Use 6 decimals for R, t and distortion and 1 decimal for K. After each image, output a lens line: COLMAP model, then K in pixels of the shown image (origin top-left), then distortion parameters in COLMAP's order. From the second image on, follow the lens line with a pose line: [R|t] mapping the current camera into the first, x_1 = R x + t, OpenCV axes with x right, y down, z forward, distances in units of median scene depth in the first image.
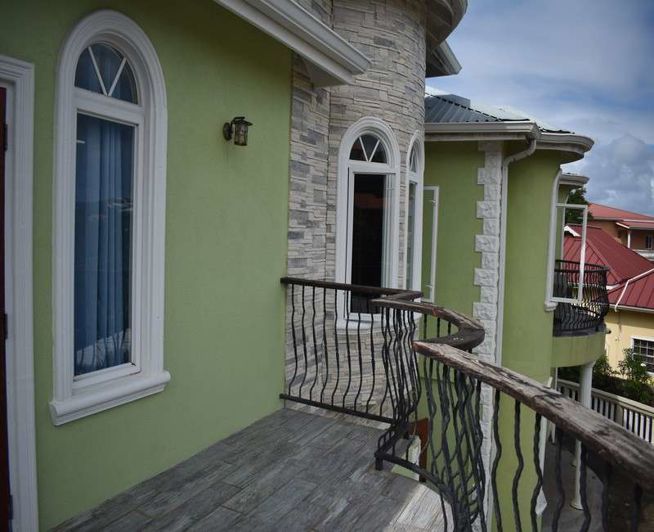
lens RADIAL K [[561.2, 0, 326.8], [0, 561.2, 265.0], [0, 0, 1]] dist [-0.088574, -0.003939]
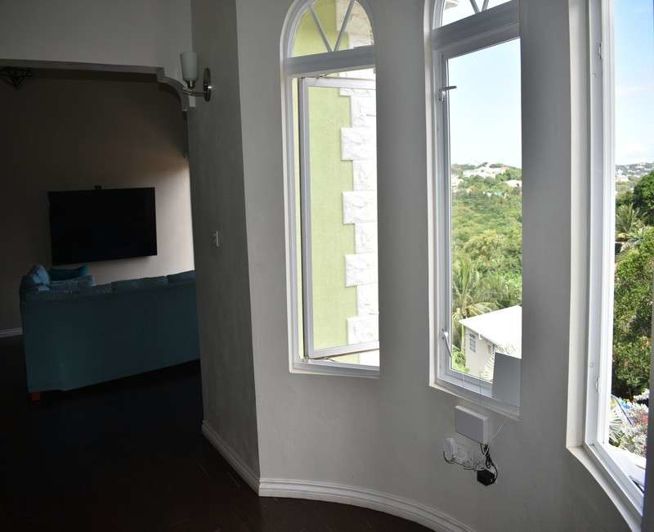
lens RADIAL K [[561.2, 0, 327.5], [0, 561.2, 264.1], [0, 0, 1]] dist [-0.088574, -0.003939]
pose [[0.561310, -0.155179, 0.812927, -0.193711], [0.105594, 0.987664, 0.115624, -0.050734], [-0.820842, 0.020940, 0.570772, 0.731554]]
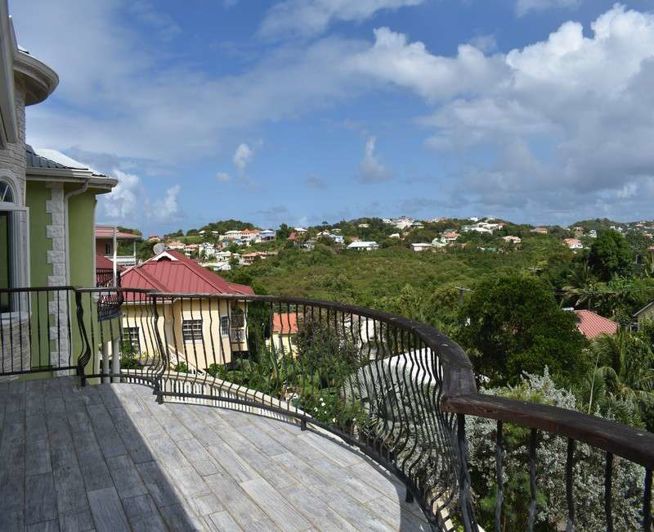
lens RADIAL K [[561.2, 0, 325.9], [0, 561.2, 266.4], [0, 0, 1]] dist [-0.088574, -0.003939]
pose [[0.580042, -0.069526, 0.811614, -0.423190], [0.079373, 0.996434, 0.028633, -0.001991], [-0.810711, 0.047812, 0.583492, -0.307505]]
